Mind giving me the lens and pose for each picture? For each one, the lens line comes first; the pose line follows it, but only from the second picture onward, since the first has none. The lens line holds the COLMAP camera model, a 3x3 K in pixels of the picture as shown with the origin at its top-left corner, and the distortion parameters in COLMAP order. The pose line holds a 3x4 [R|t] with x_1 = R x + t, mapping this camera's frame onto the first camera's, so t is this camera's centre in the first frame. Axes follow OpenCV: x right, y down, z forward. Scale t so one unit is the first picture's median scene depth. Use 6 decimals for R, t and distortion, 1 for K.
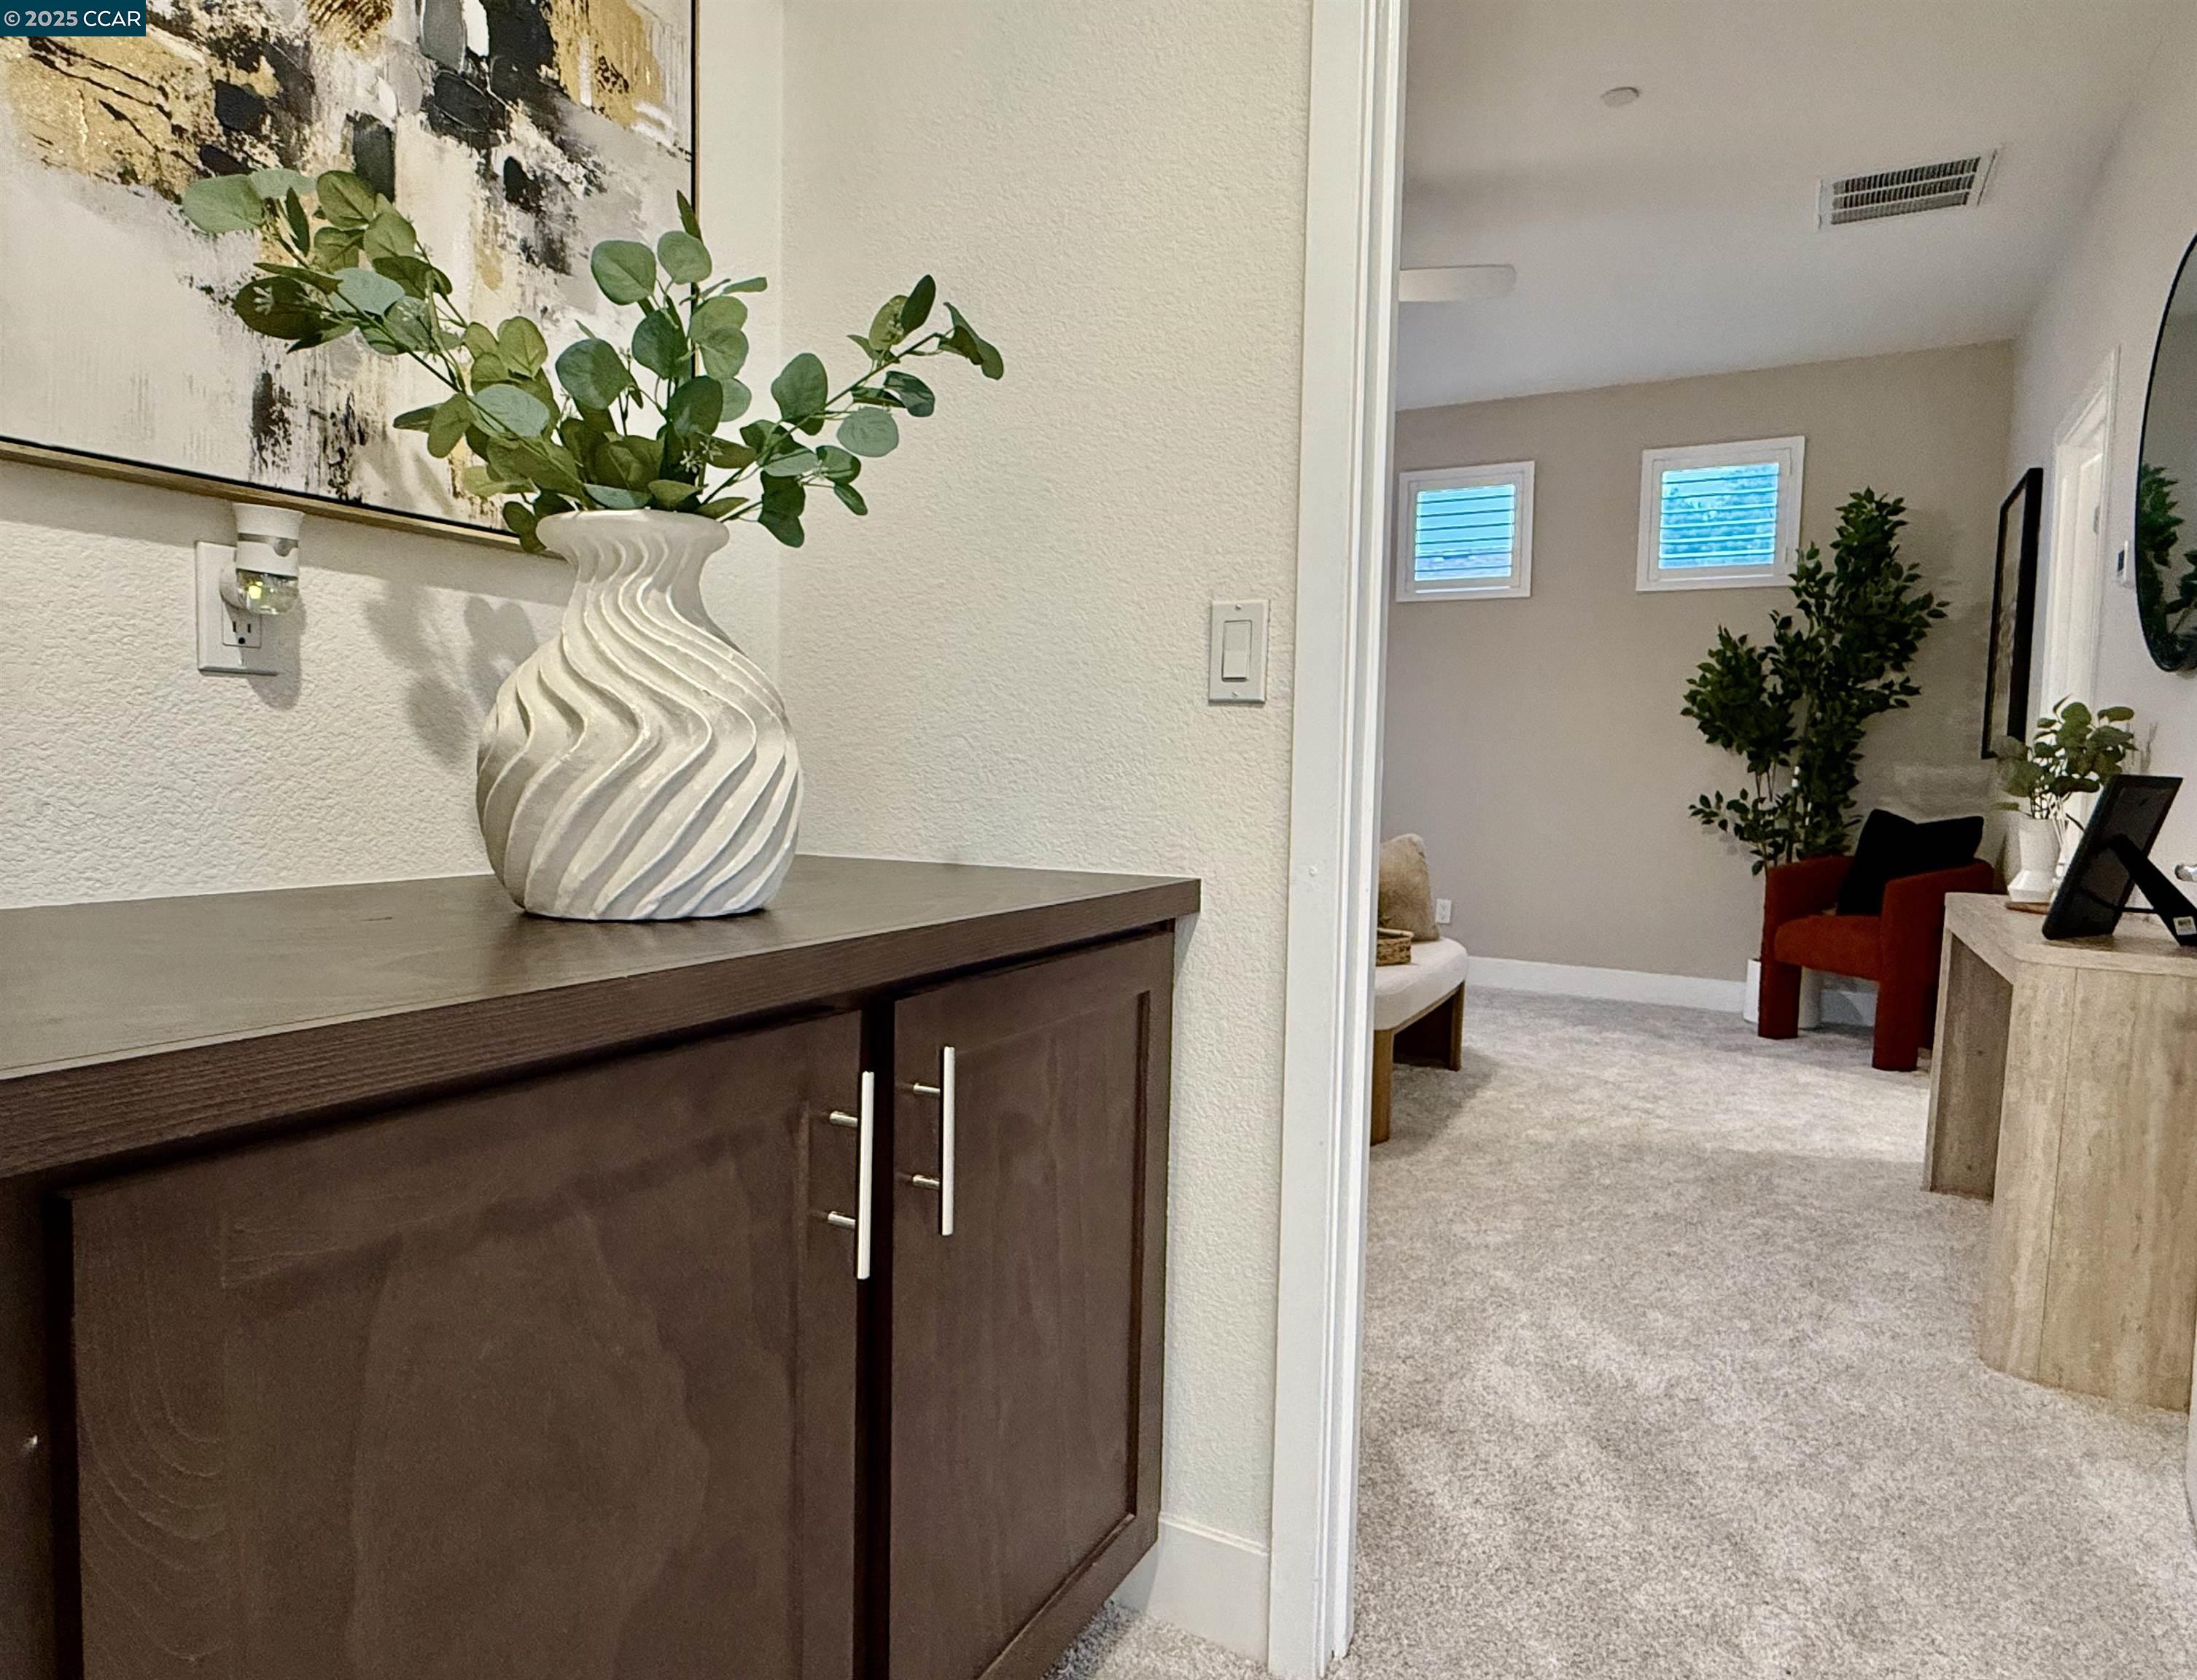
lens RADIAL K [[1270.1, 0, 1056.7], [0, 1270.1, 846.2], [0, 0, 1]] dist [0.000381, 0.002152]
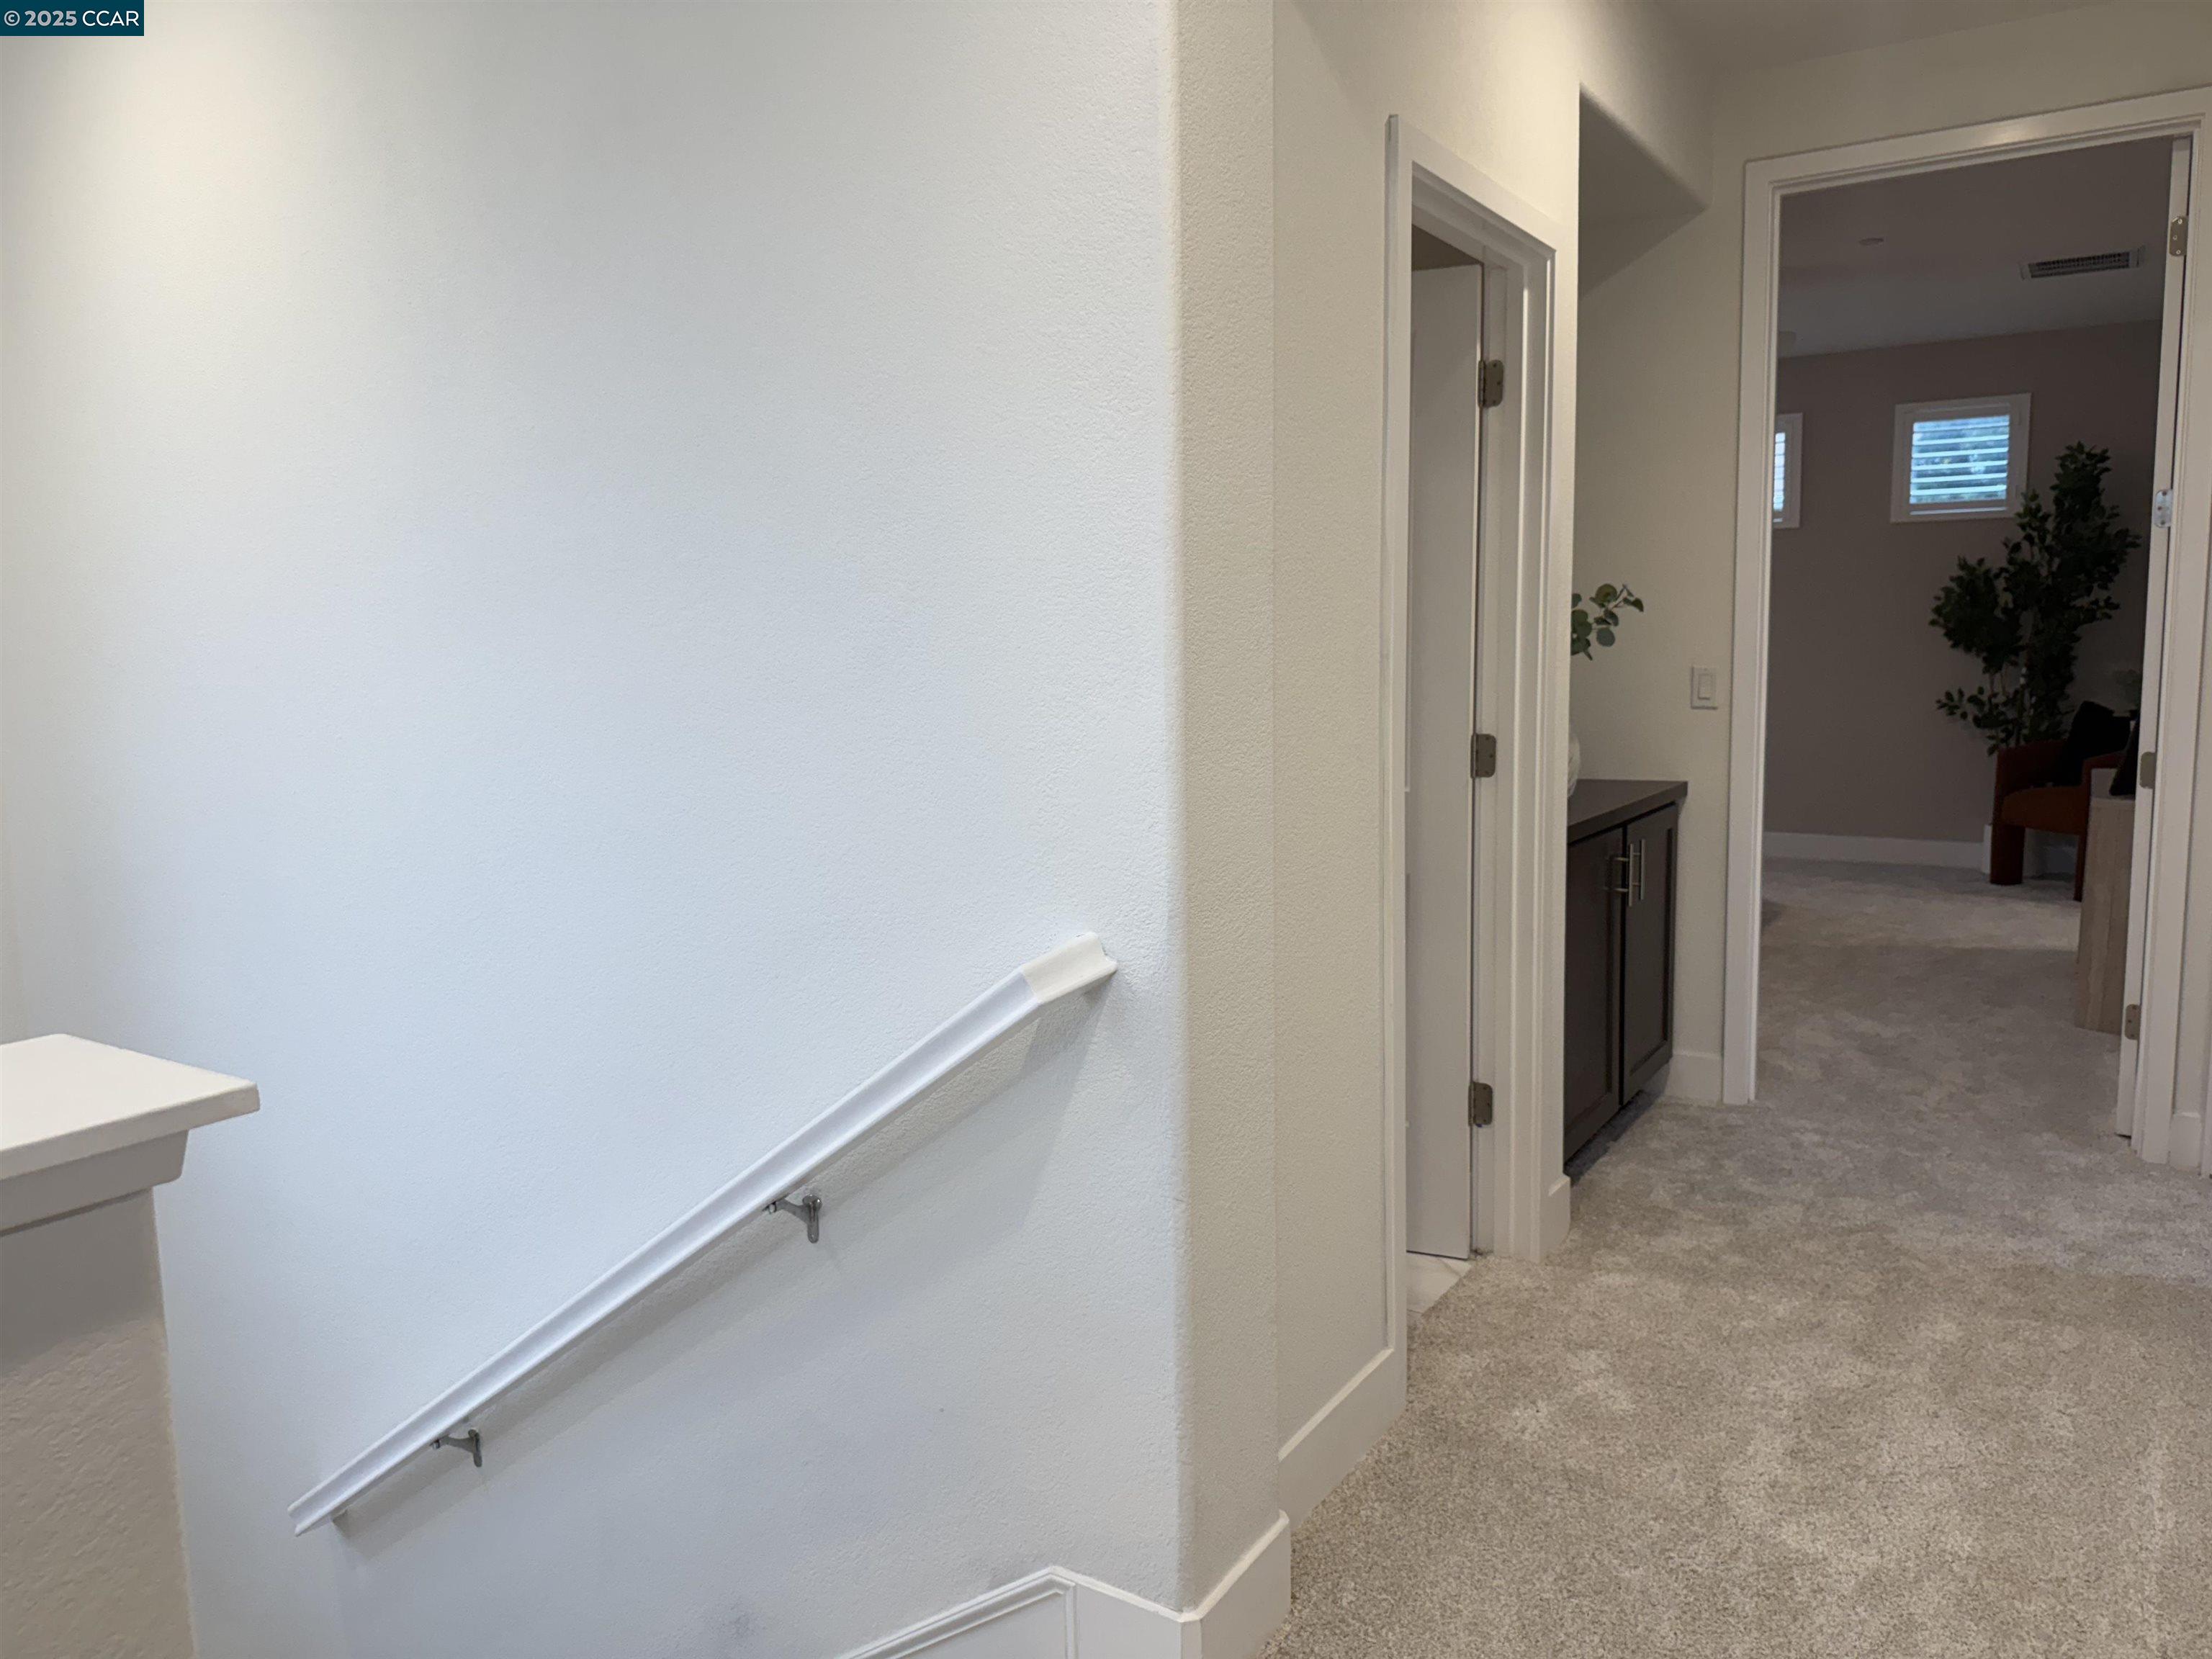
lens RADIAL K [[1556.7, 0, 1106.0], [0, 1556.7, 829.5], [0, 0, 1]] dist [0.008557, -0.005164]
pose [[0.998192, -0.033997, -0.049575, -0.248608], [0.036905, 0.997577, 0.058970, -0.028648], [0.047450, -0.060693, 0.997028, -0.588341]]
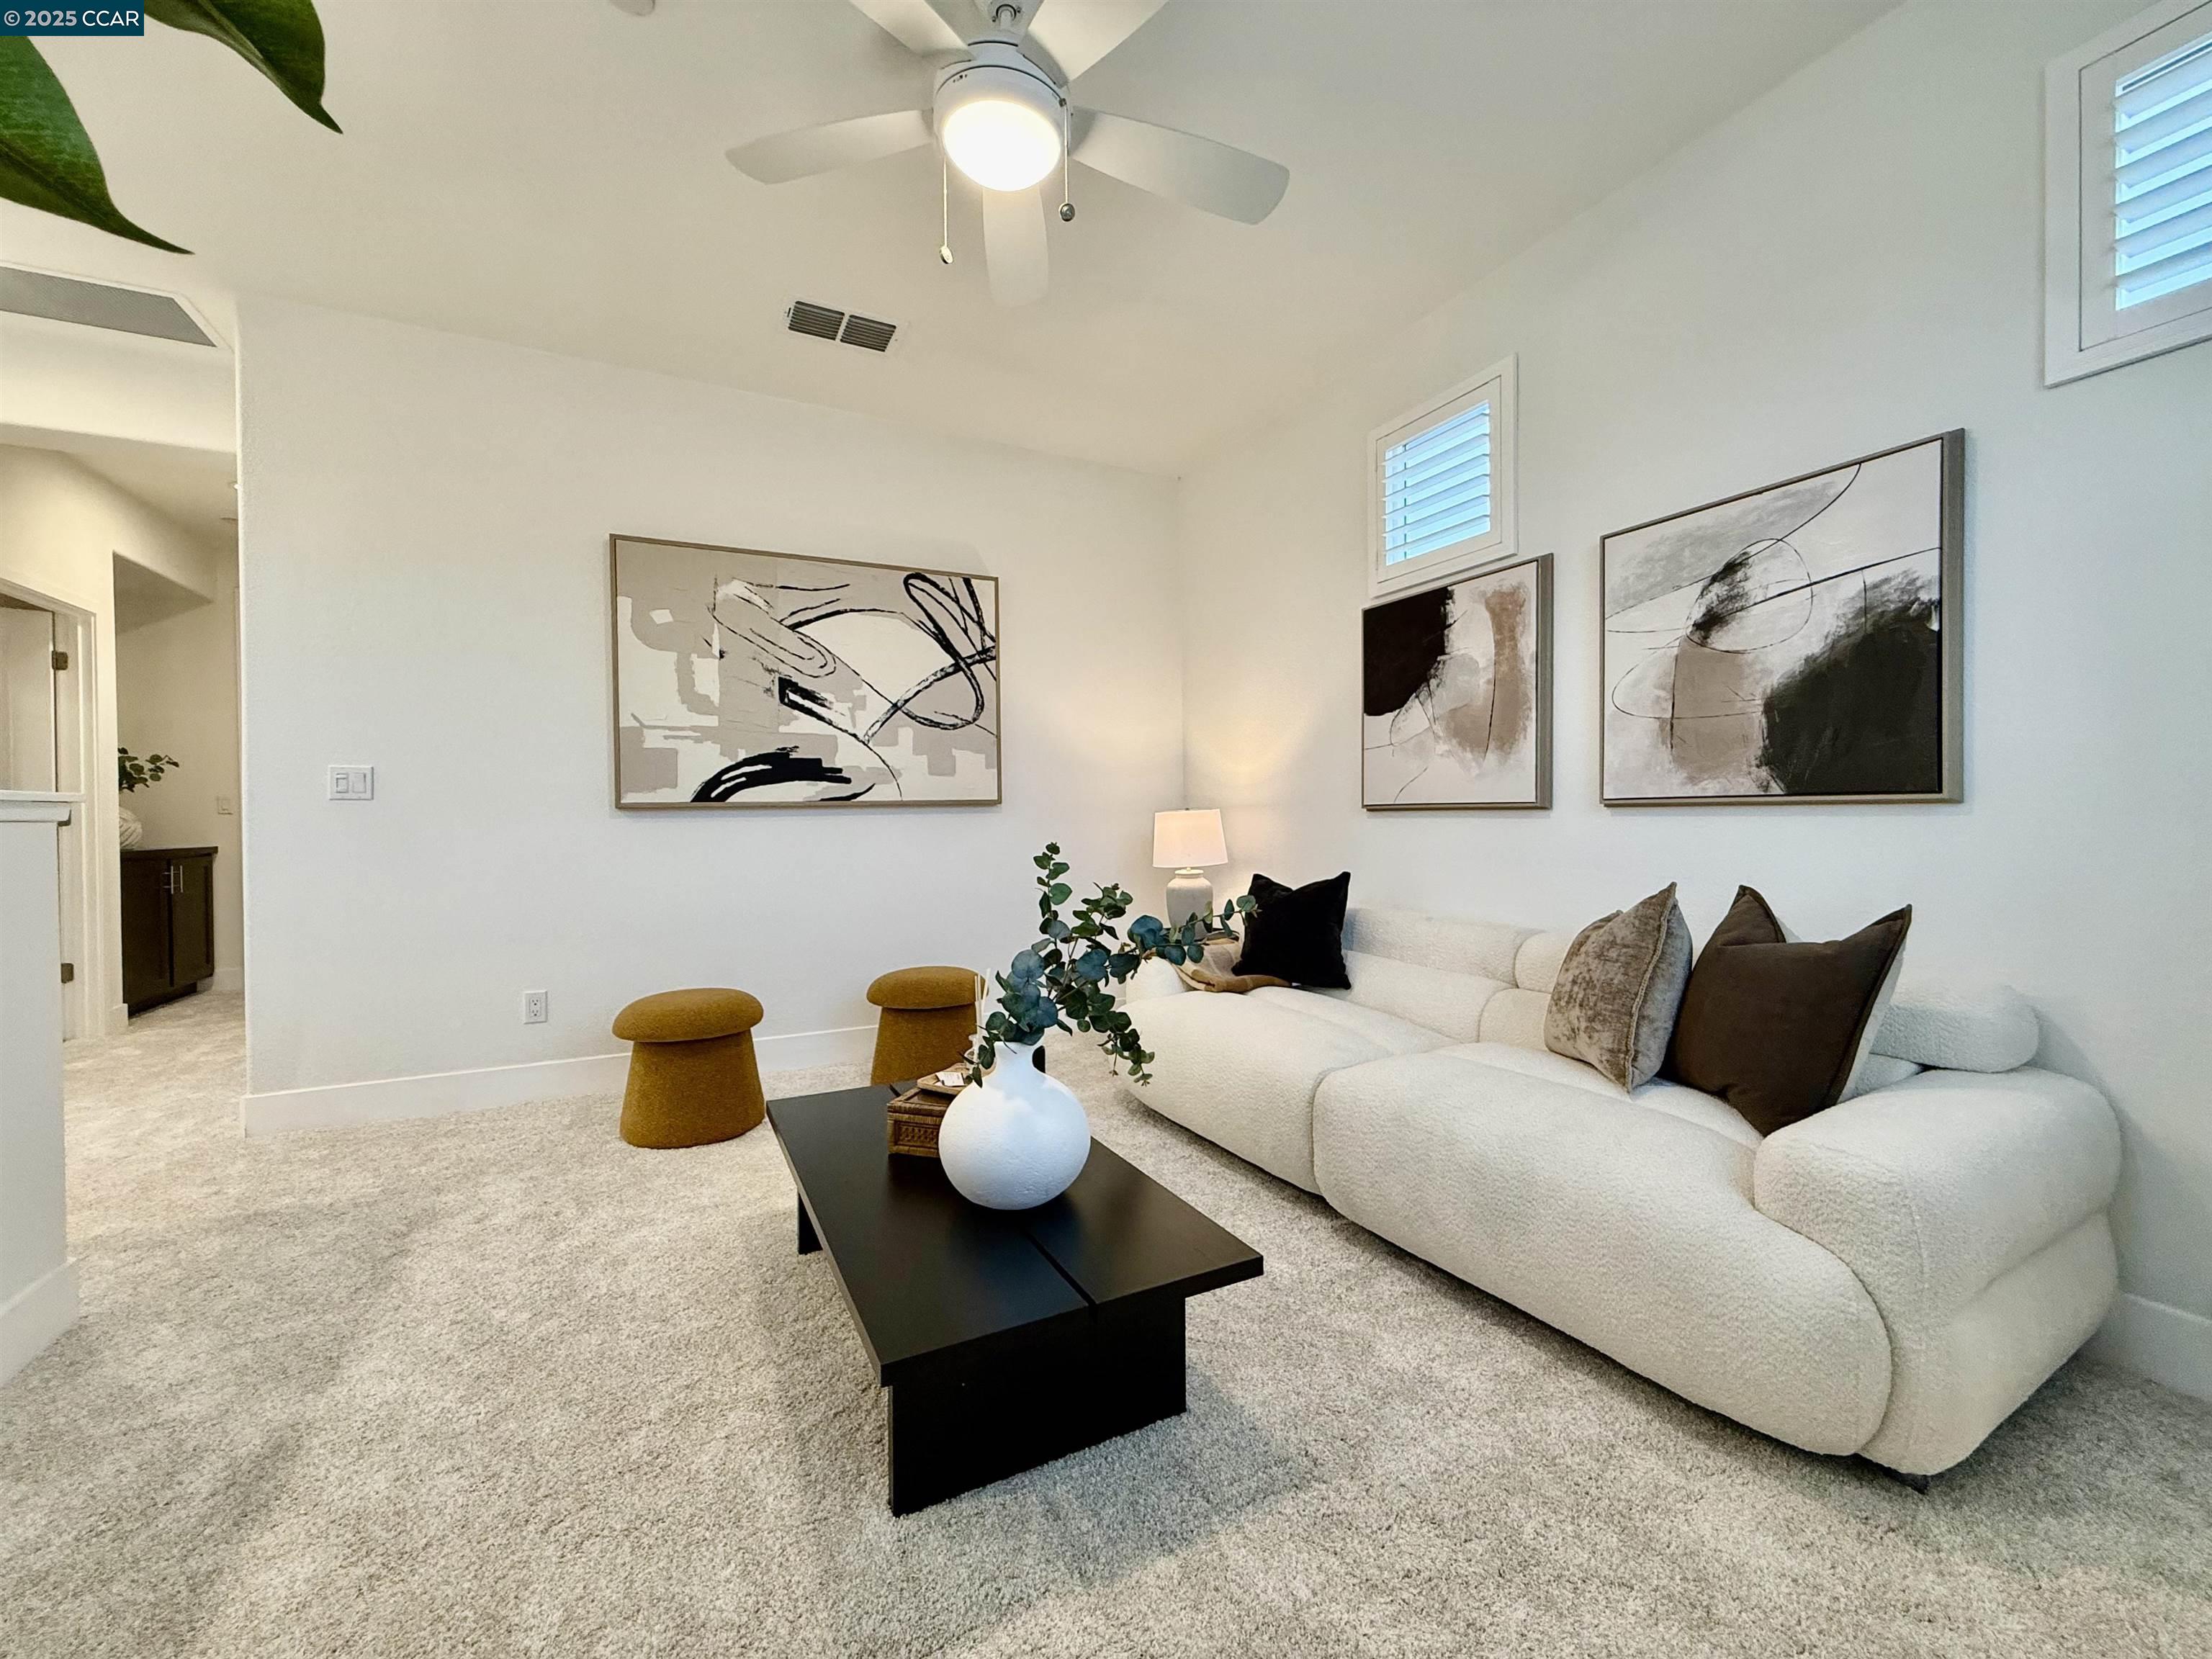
lens RADIAL K [[882.0, 0, 1101.7], [0, 882.0, 825.5], [0, 0, 1]] dist [-0.001083, 0.000407]
pose [[0.547872, -0.035524, 0.835807, -0.283955], [0.080373, 0.996711, -0.010322, 0.083218], [-0.832692, 0.072831, 0.548926, -1.240651]]
